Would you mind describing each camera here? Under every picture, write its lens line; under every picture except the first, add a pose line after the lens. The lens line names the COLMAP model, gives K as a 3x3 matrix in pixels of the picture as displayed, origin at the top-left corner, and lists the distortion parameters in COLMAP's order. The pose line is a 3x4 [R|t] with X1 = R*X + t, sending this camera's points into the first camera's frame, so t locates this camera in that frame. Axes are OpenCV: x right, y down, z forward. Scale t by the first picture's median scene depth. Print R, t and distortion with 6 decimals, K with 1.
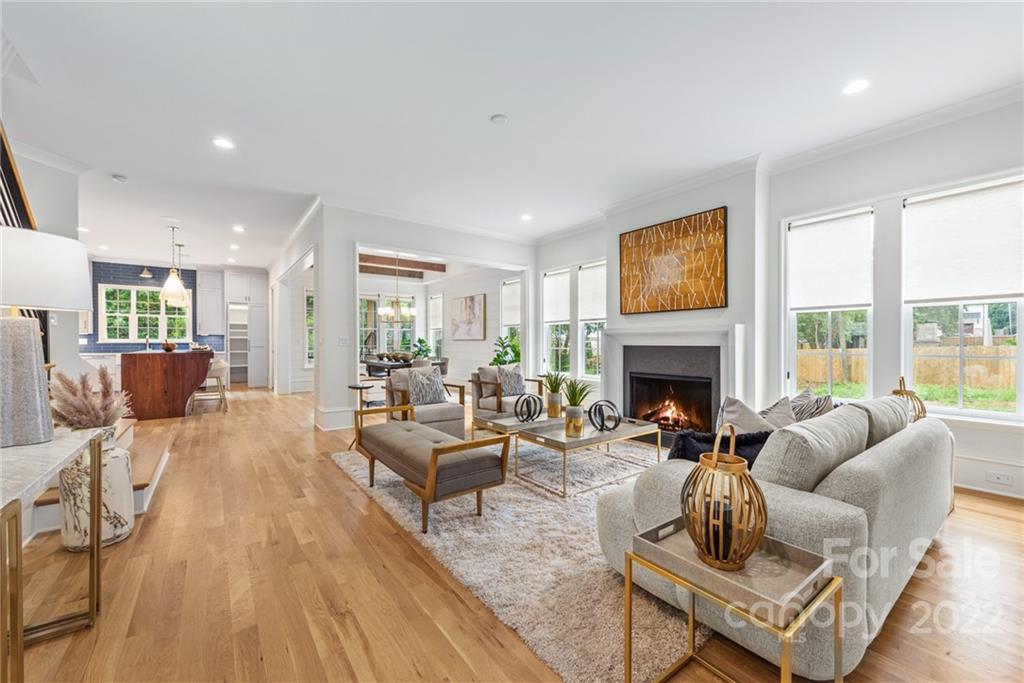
lens RADIAL K [[399.7, 0, 514.6], [0, 399.7, 346.2], [0, 0, 1]] dist [0.002838, -0.000762]
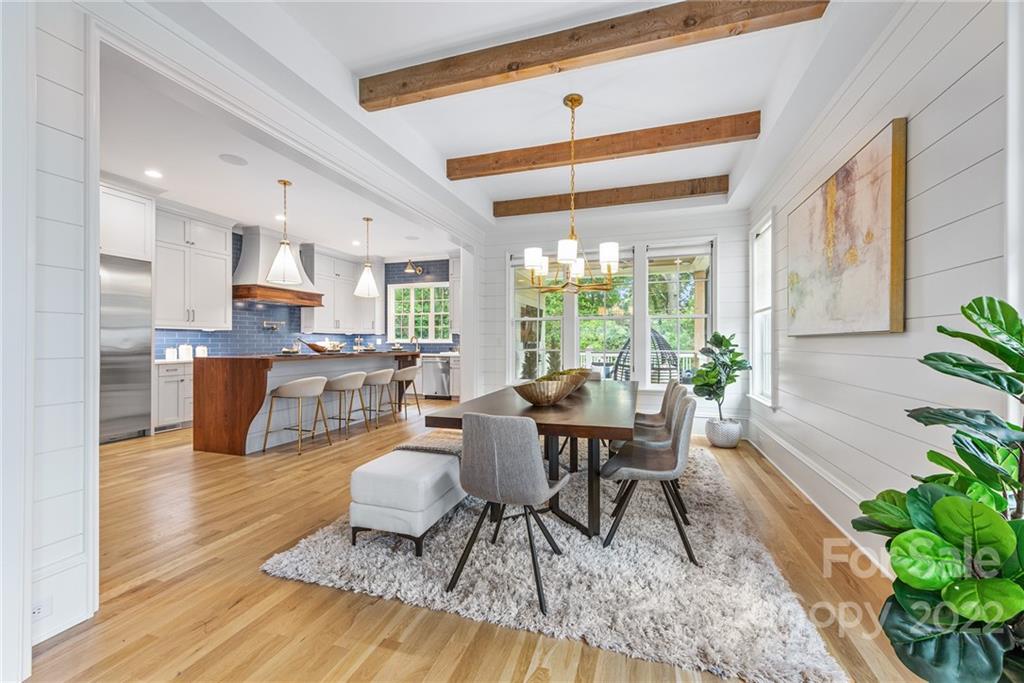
lens RADIAL K [[399.7, 0, 512.8], [0, 399.7, 340.4], [0, 0, 1]] dist [0.002838, -0.000762]
pose [[0.570884, -0.003624, -0.821023, -0.017164], [-0.011022, 0.999866, -0.012077, -0.006798], [0.820957, 0.015944, 0.570767, 0.677319]]
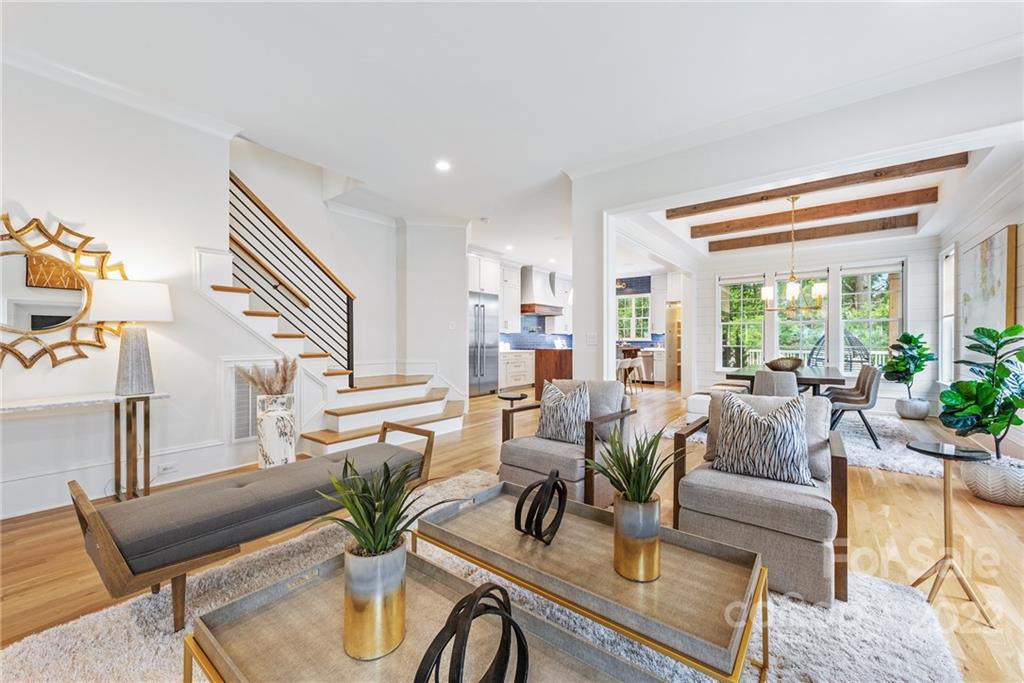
lens RADIAL K [[399.7, 0, 513.6], [0, 399.7, 340.2], [0, 0, 1]] dist [0.002838, -0.000762]
pose [[0.268799, -0.000122, -0.963196, 0.177444], [-0.011550, 0.999928, -0.003350, -0.003818], [0.963127, 0.012025, 0.268778, 0.374827]]
